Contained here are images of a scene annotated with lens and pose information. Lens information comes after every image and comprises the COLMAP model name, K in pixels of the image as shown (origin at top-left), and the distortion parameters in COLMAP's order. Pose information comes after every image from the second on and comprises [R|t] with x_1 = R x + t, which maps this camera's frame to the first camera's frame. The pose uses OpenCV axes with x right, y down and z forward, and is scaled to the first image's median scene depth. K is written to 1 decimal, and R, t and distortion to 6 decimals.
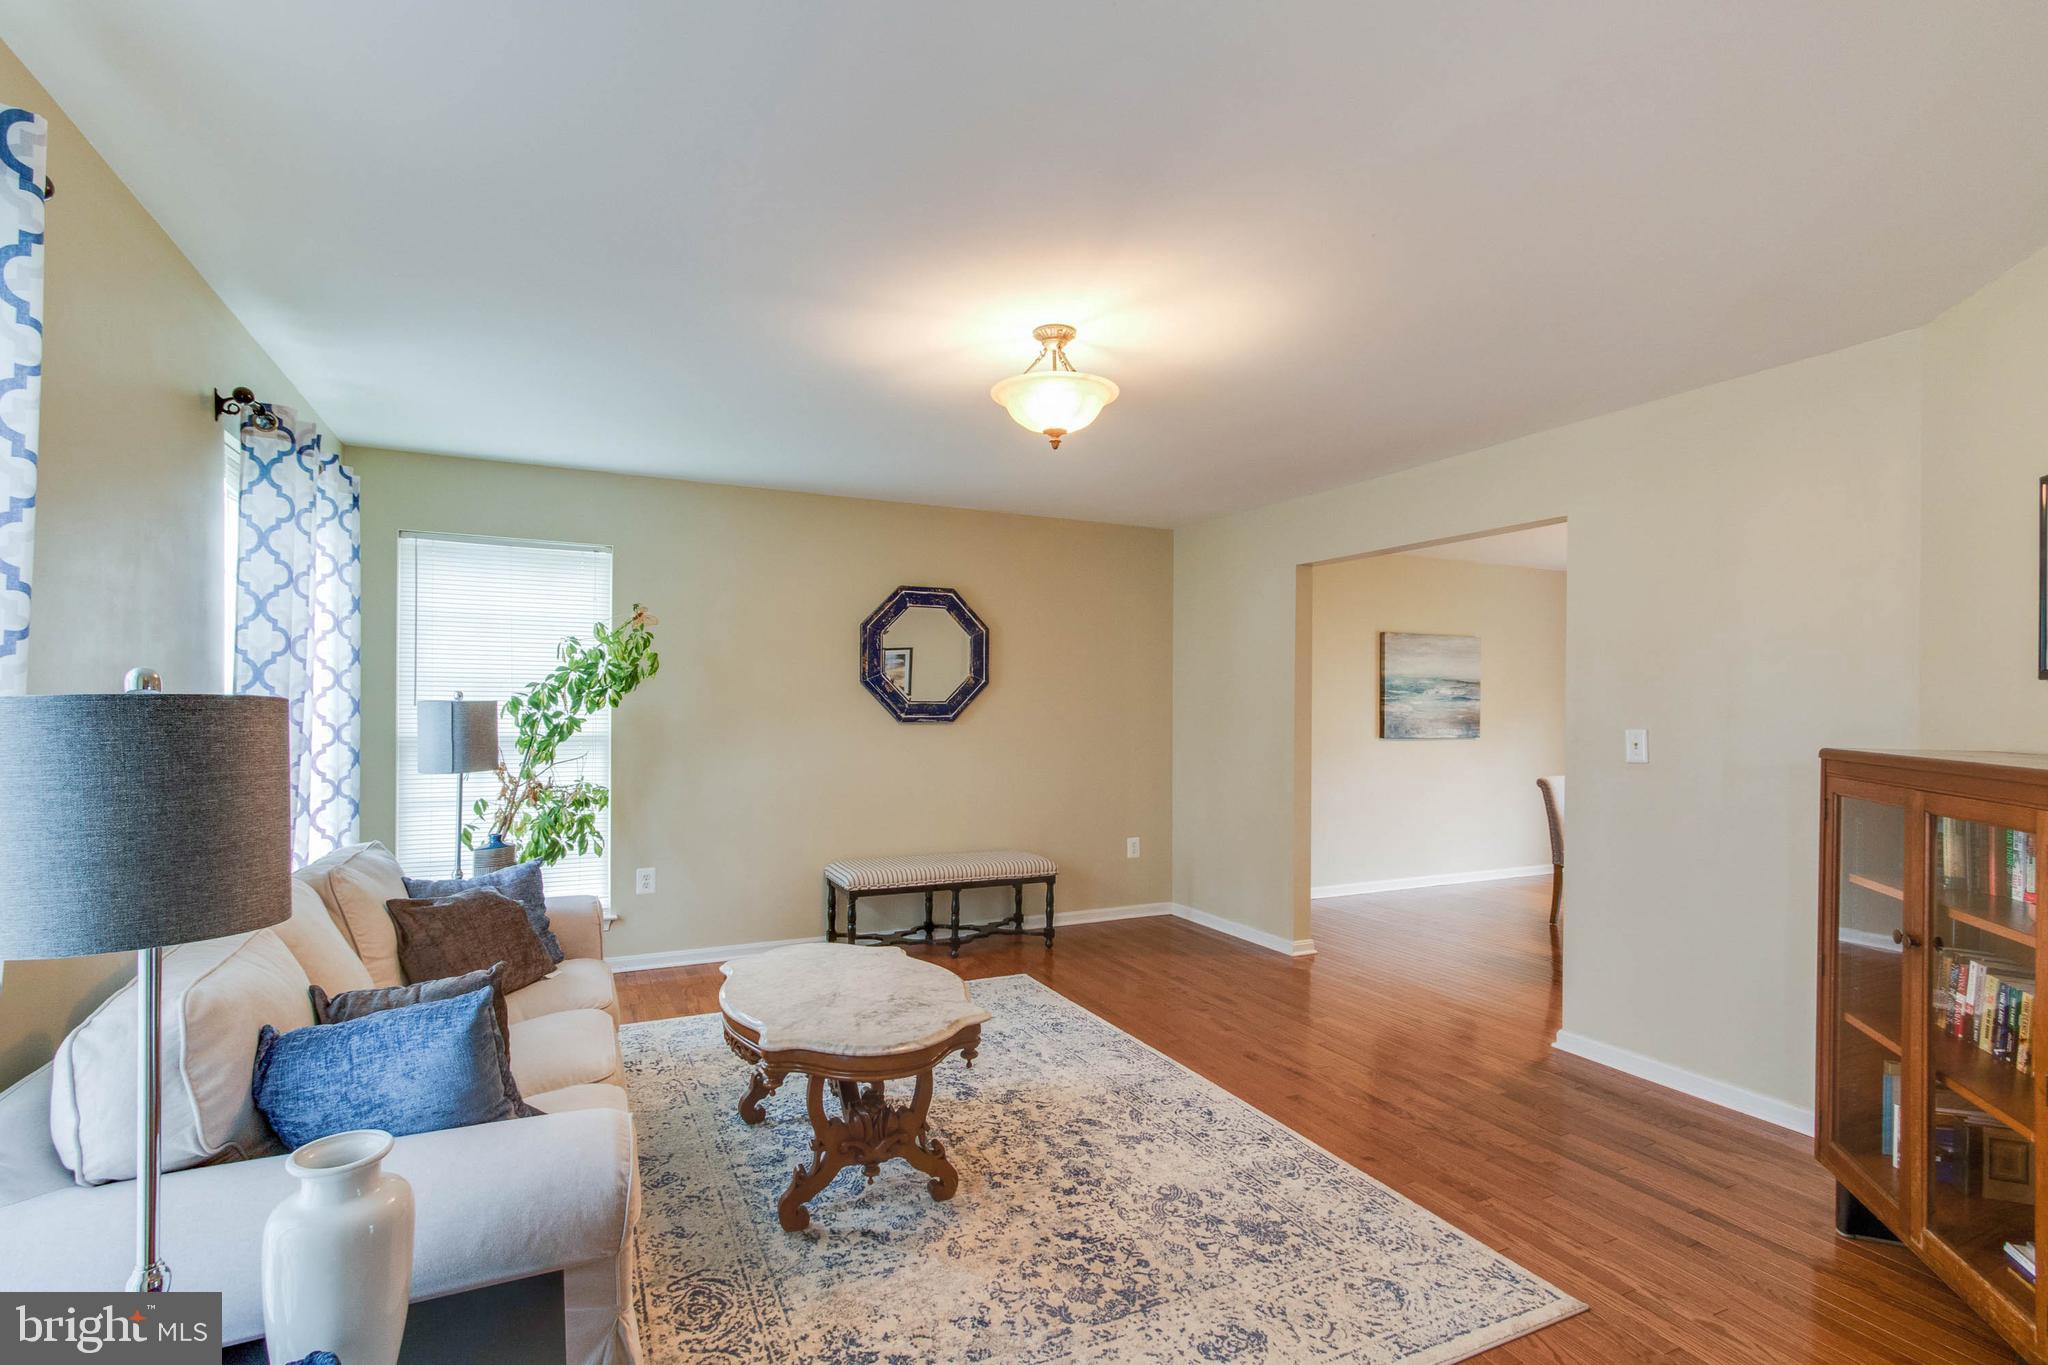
lens RADIAL K [[962.7, 0, 1008.8], [0, 962.7, 721.8], [0, 0, 1]] dist [-0.000778, 0.001098]
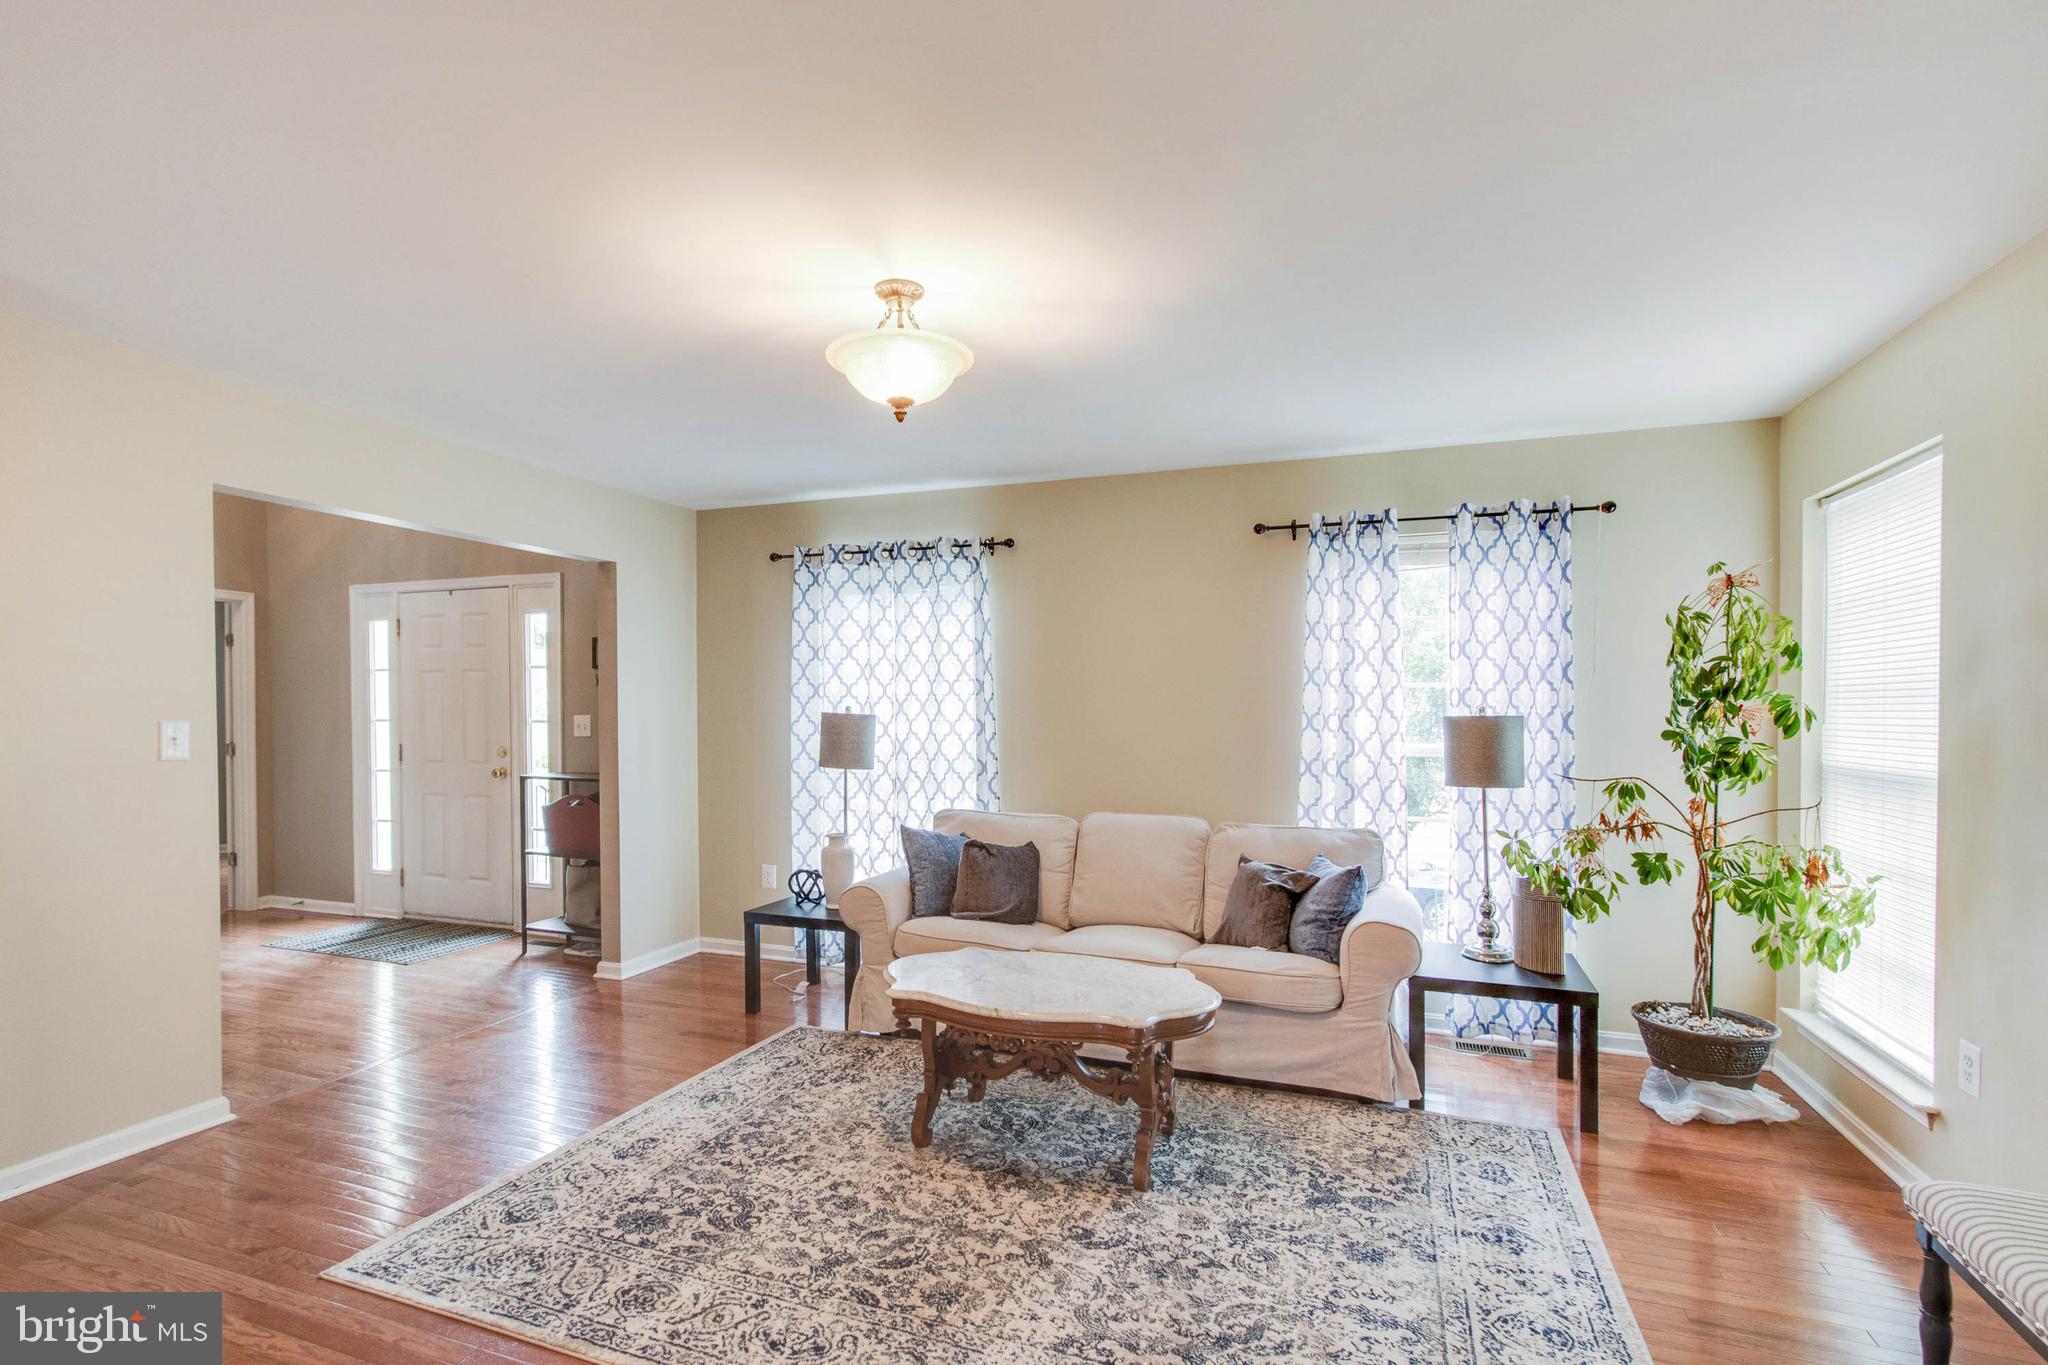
lens RADIAL K [[962.7, 0, 1008.8], [0, 962.7, 721.8], [0, 0, 1]] dist [-0.000778, 0.001098]
pose [[-0.715598, -0.009291, -0.698451, 0.568142], [-0.023356, 0.999671, 0.010632, -0.022694], [0.698122, 0.023921, -0.715579, 1.608804]]
